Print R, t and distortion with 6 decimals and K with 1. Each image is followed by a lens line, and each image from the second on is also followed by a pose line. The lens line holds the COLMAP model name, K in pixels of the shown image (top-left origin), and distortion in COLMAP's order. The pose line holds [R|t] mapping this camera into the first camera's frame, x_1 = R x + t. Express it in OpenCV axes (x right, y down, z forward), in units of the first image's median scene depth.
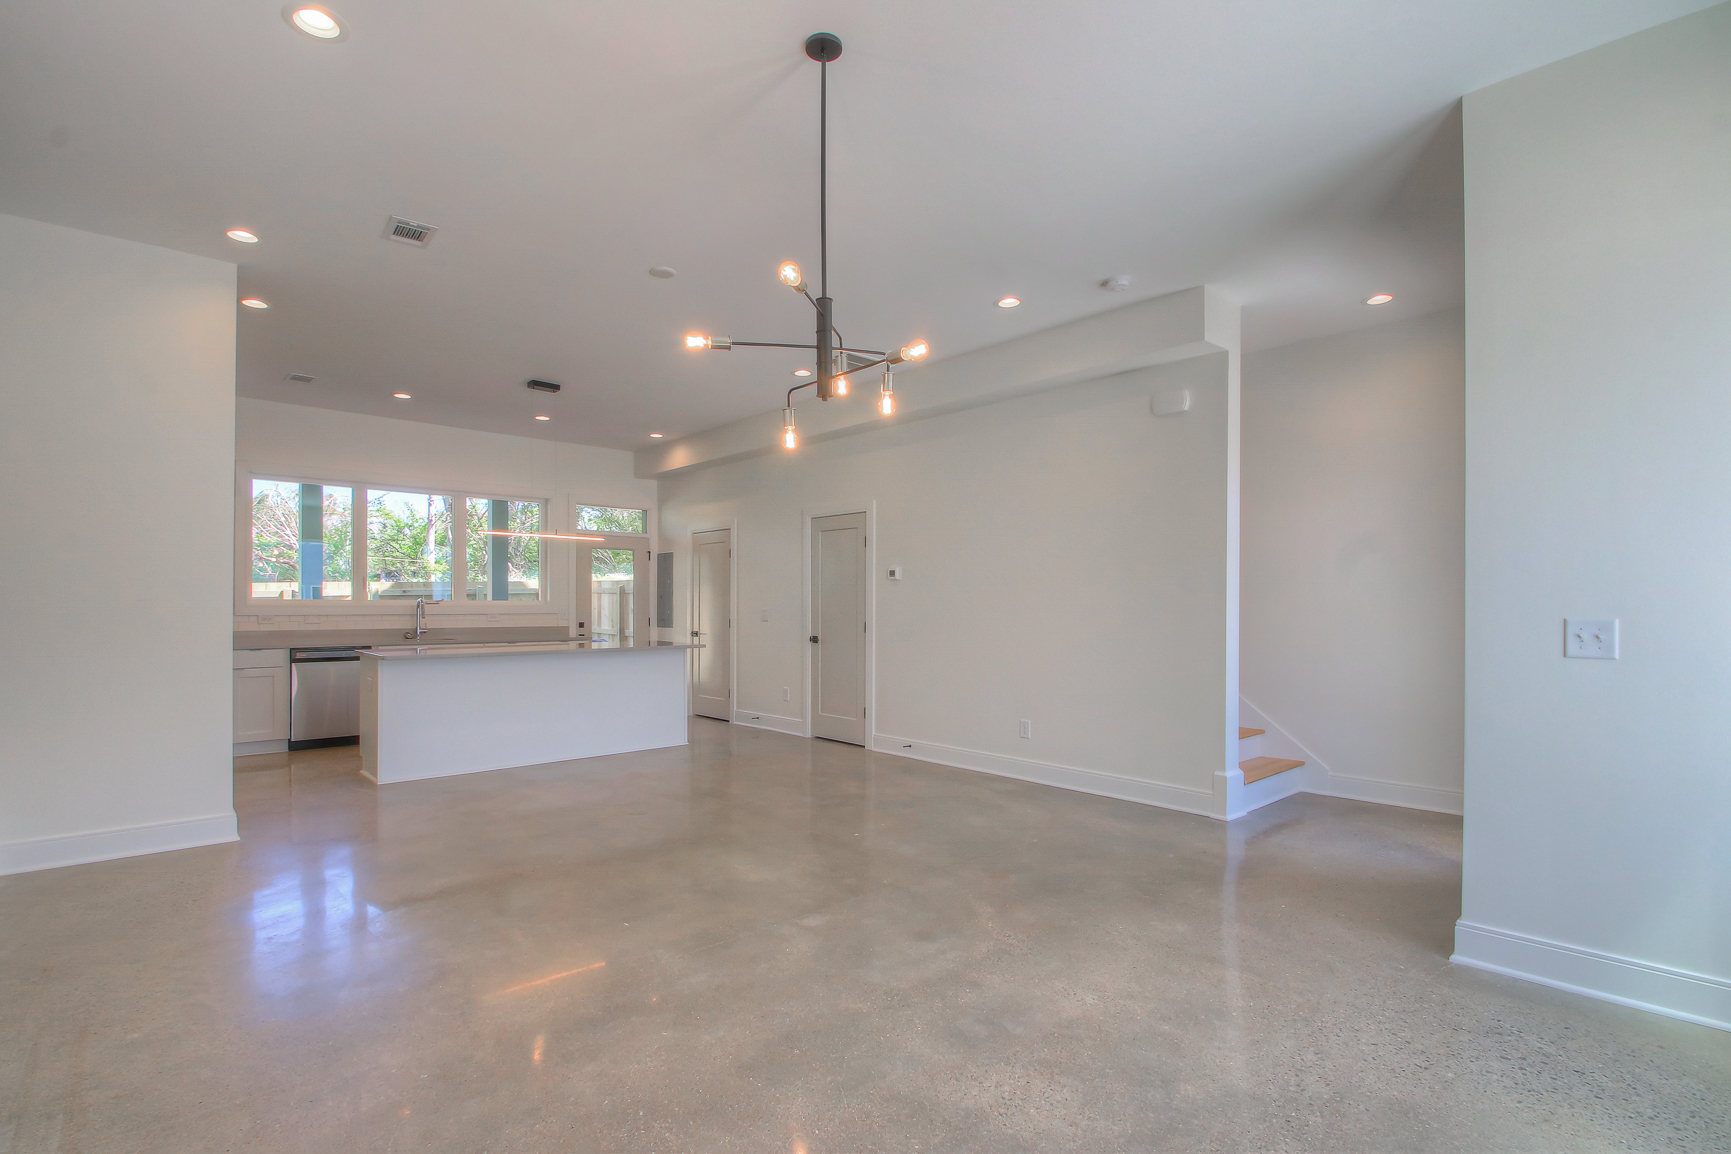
lens RADIAL K [[798.7, 0, 870.2], [0, 798.7, 607.9], [0, 0, 1]] dist [-0.000839, 0.020032]
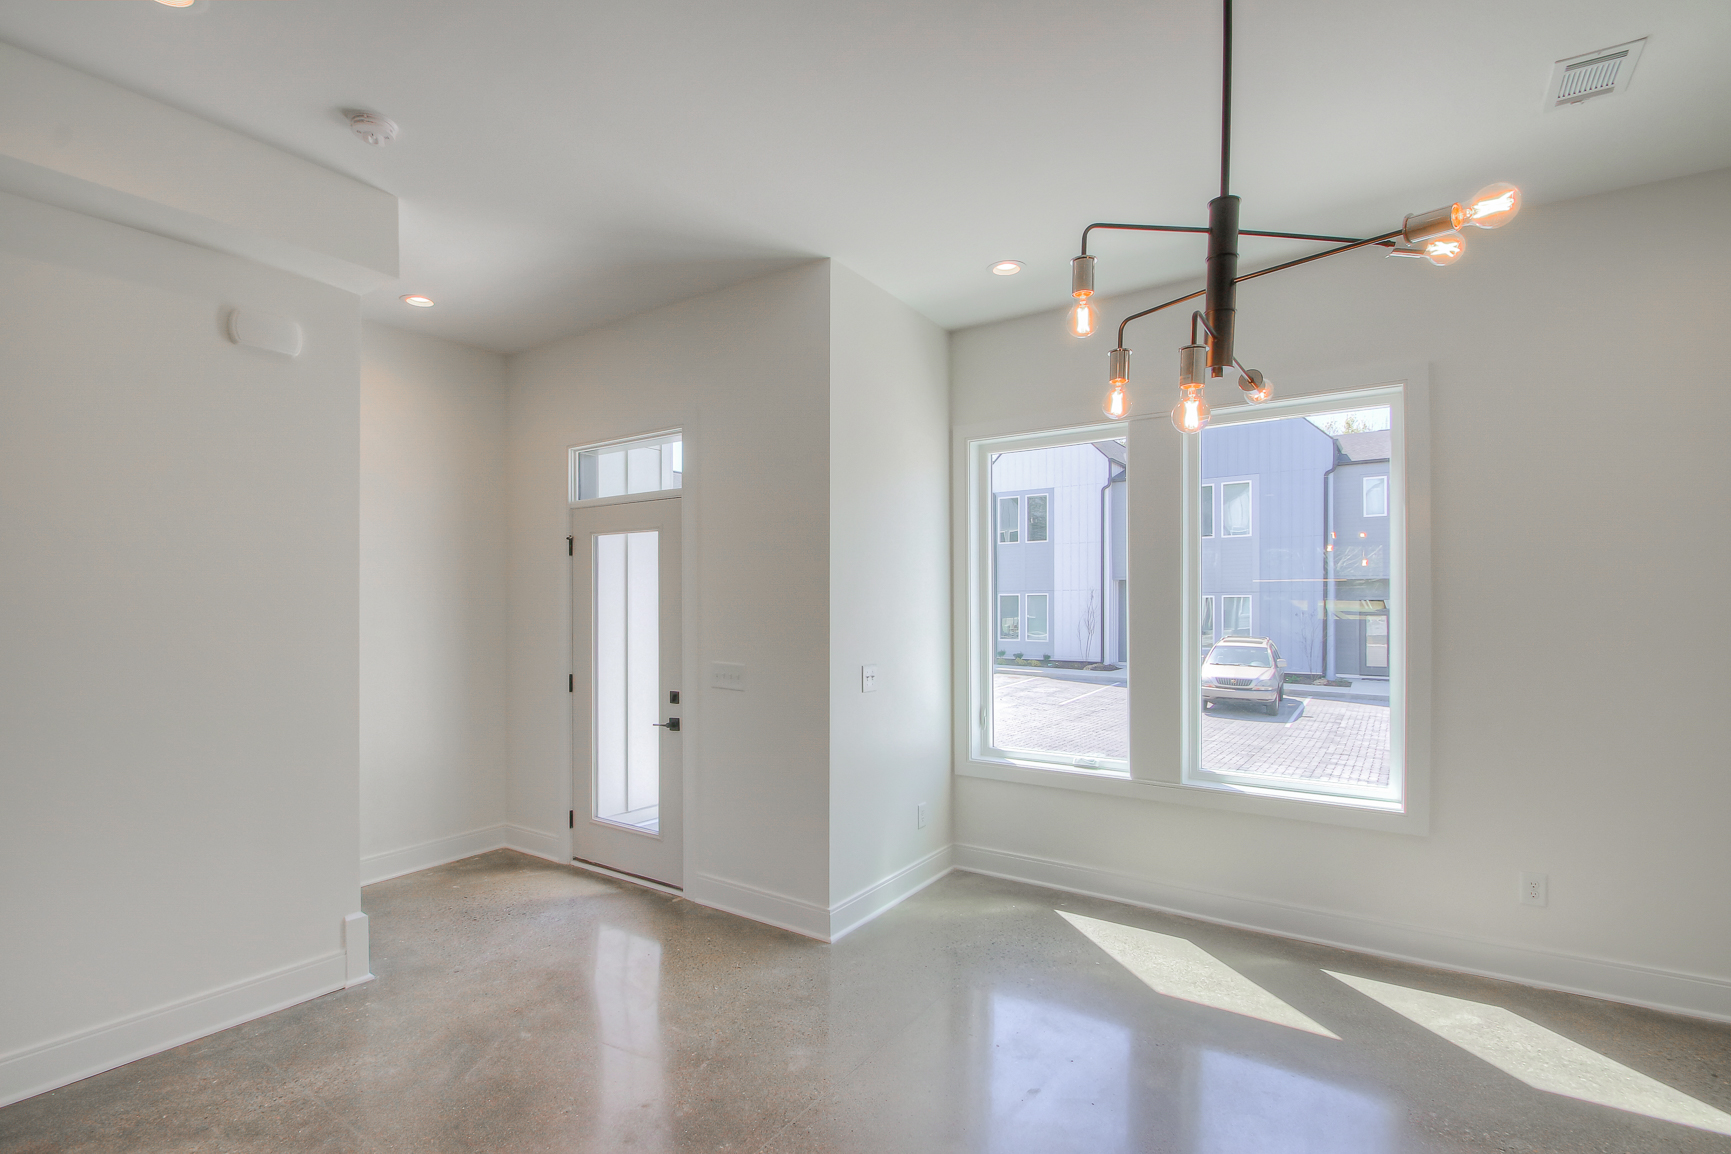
lens RADIAL K [[797.4, 0, 858.5], [0, 797.4, 609.7], [0, 0, 1]] dist [0.013444, -0.010640]
pose [[-0.196481, -0.006697, 0.980485, -0.197473], [-0.001578, 0.999978, 0.006514, -0.036795], [-0.980506, -0.000268, -0.196488, 0.456489]]
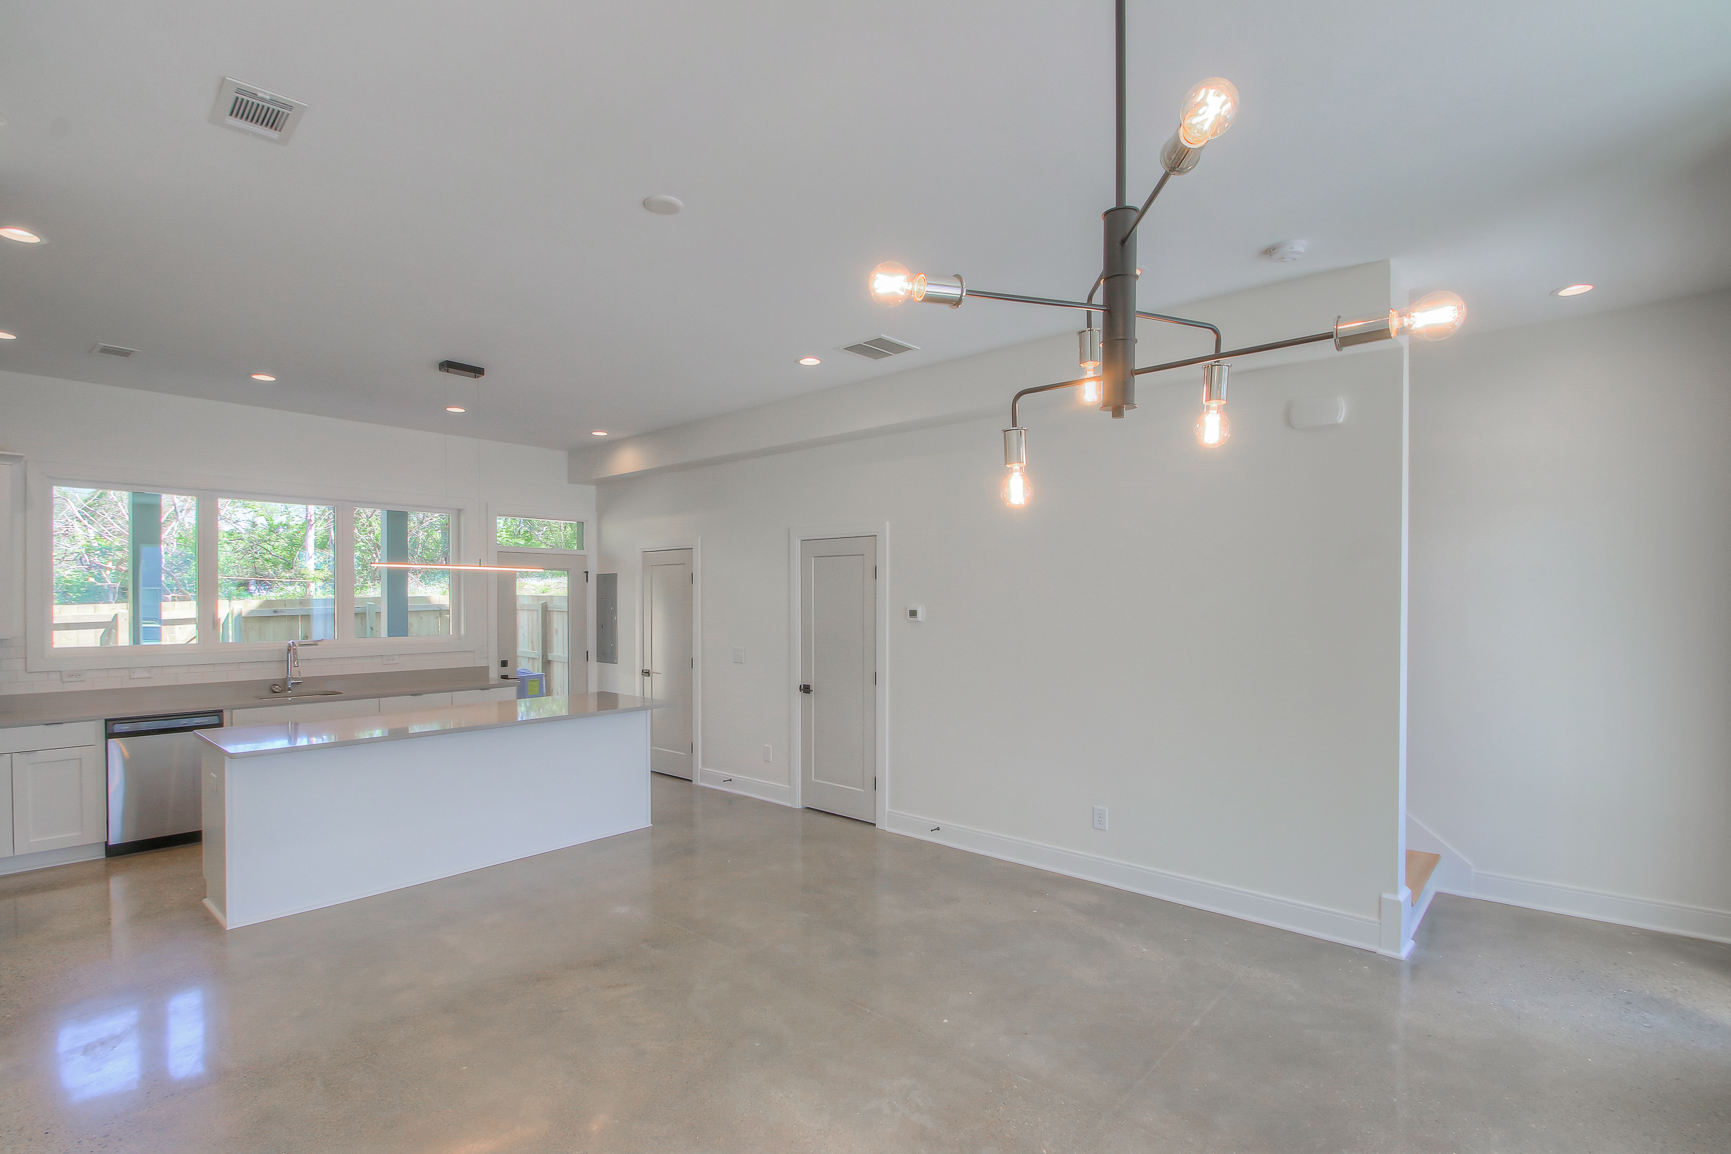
lens RADIAL K [[797.4, 0, 858.5], [0, 797.4, 609.7], [0, 0, 1]] dist [0.013444, -0.010640]
pose [[0.995384, -0.002542, 0.095939, -0.093210], [0.001356, 0.999922, 0.012420, -0.050910], [-0.095963, -0.012232, 0.995310, 0.180728]]
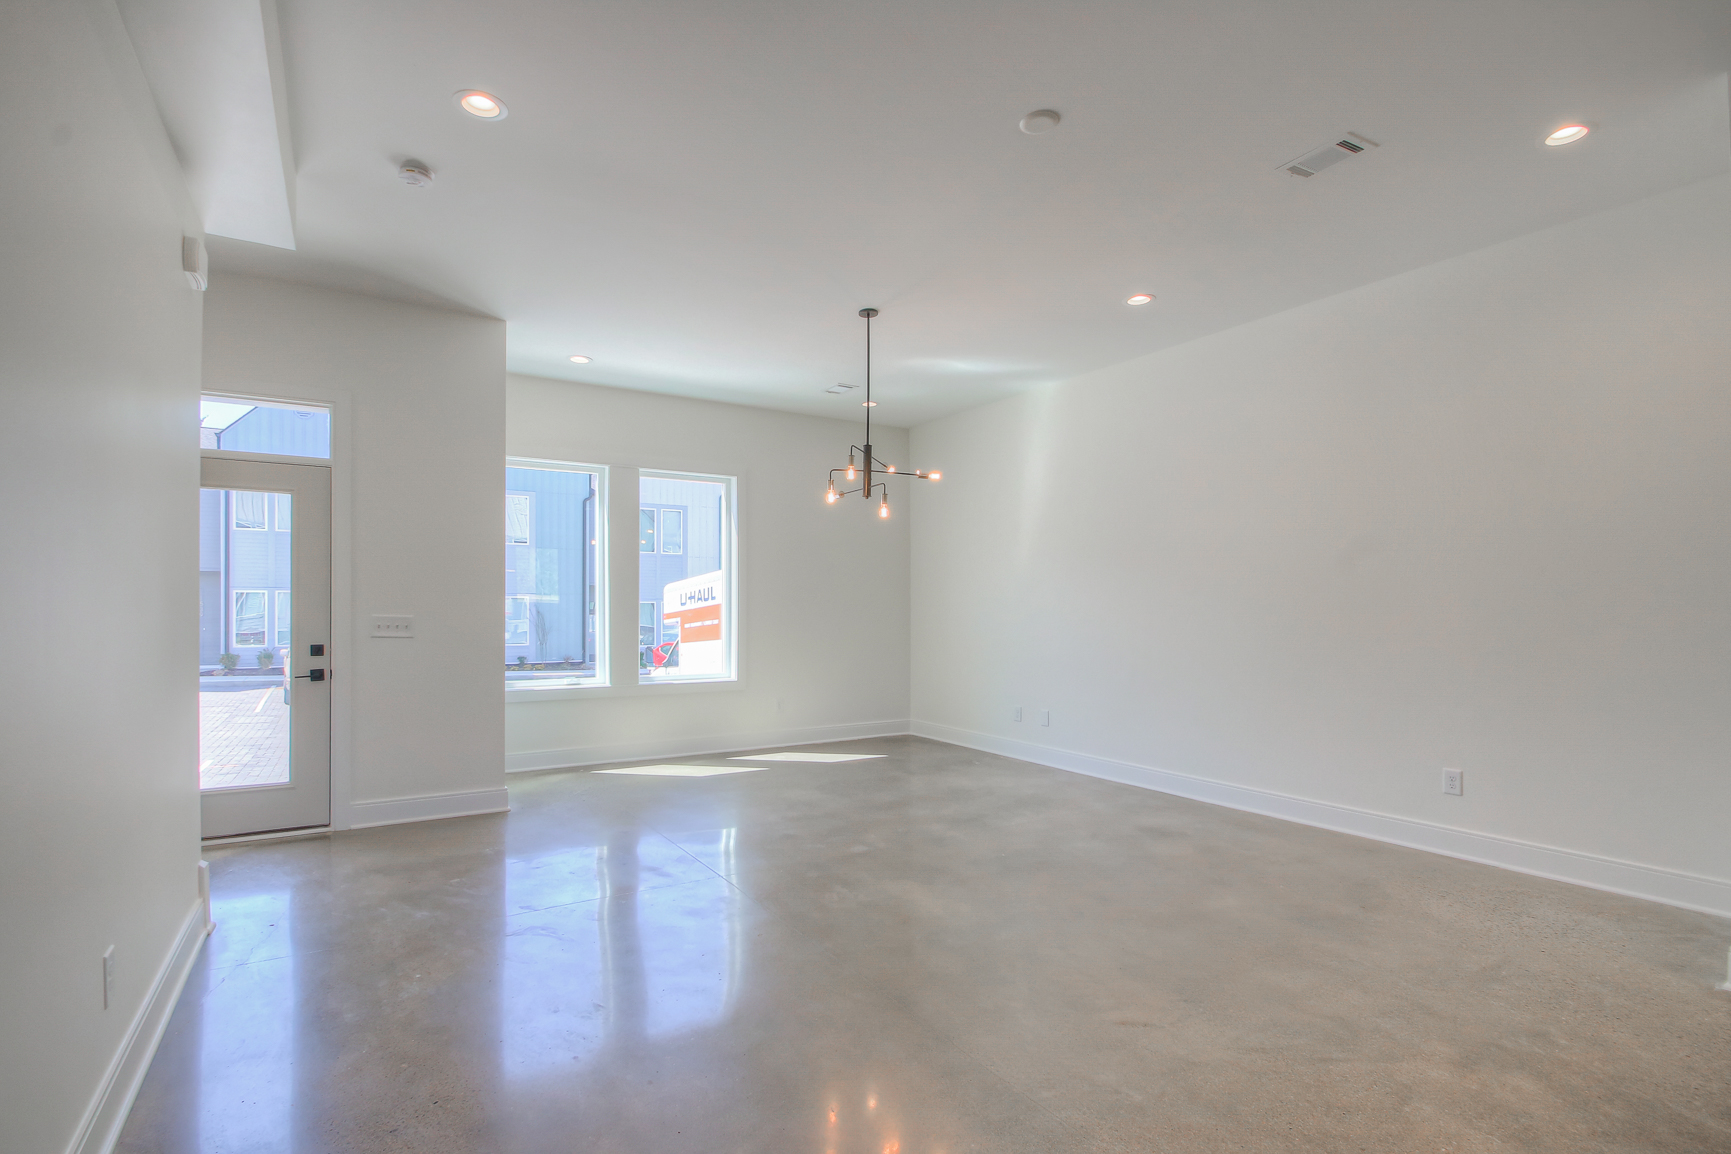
lens RADIAL K [[812.6, 0, 814.7], [0, 812.6, 614.9], [0, 0, 1]] dist [0.001808, -0.000014]
pose [[-0.969464, -0.005093, 0.245179, -0.141378], [-0.003202, 0.999962, 0.008109, -0.004793], [-0.245211, 0.007076, -0.969444, 0.973014]]
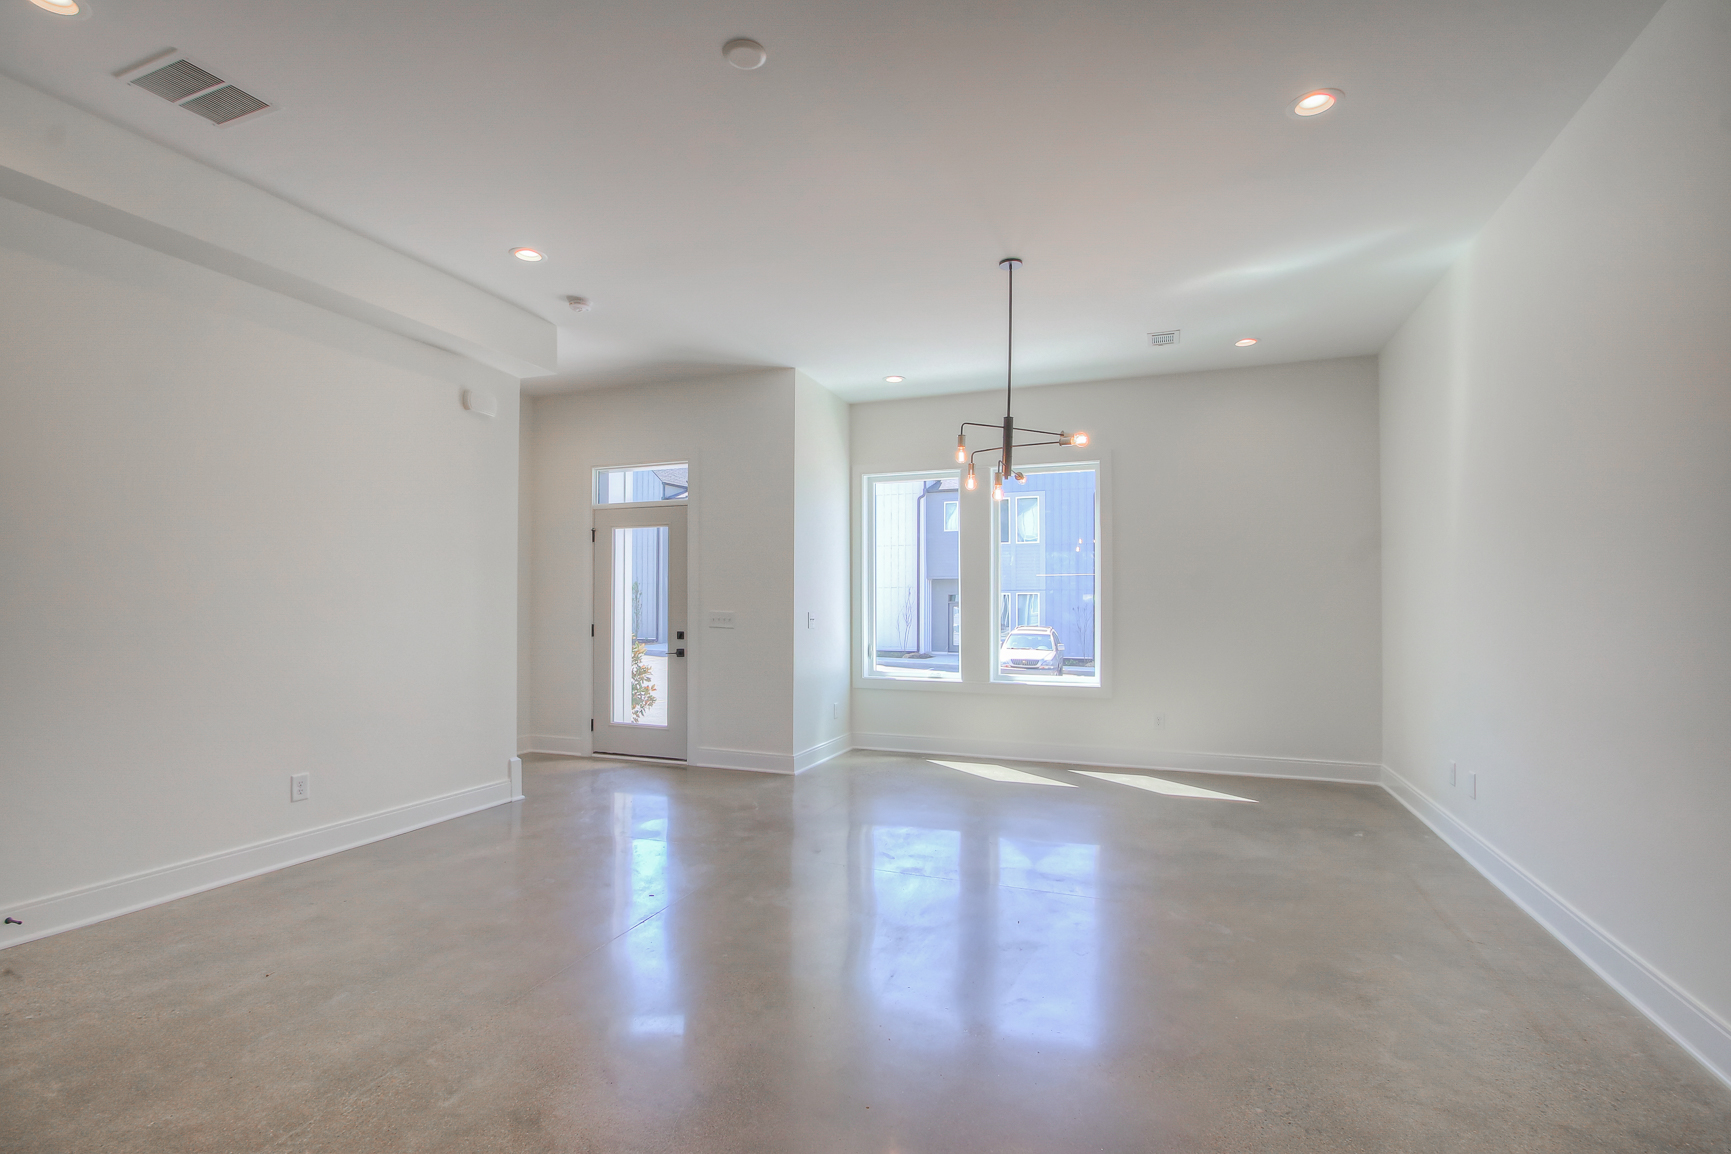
lens RADIAL K [[797.4, 0, 858.5], [0, 797.4, 609.7], [0, 0, 1]] dist [0.013444, -0.010640]
pose [[-0.414990, -0.006197, 0.909805, -0.482531], [-0.005064, 0.999977, 0.004502, -0.004563], [-0.909812, -0.002740, -0.415012, 0.653585]]
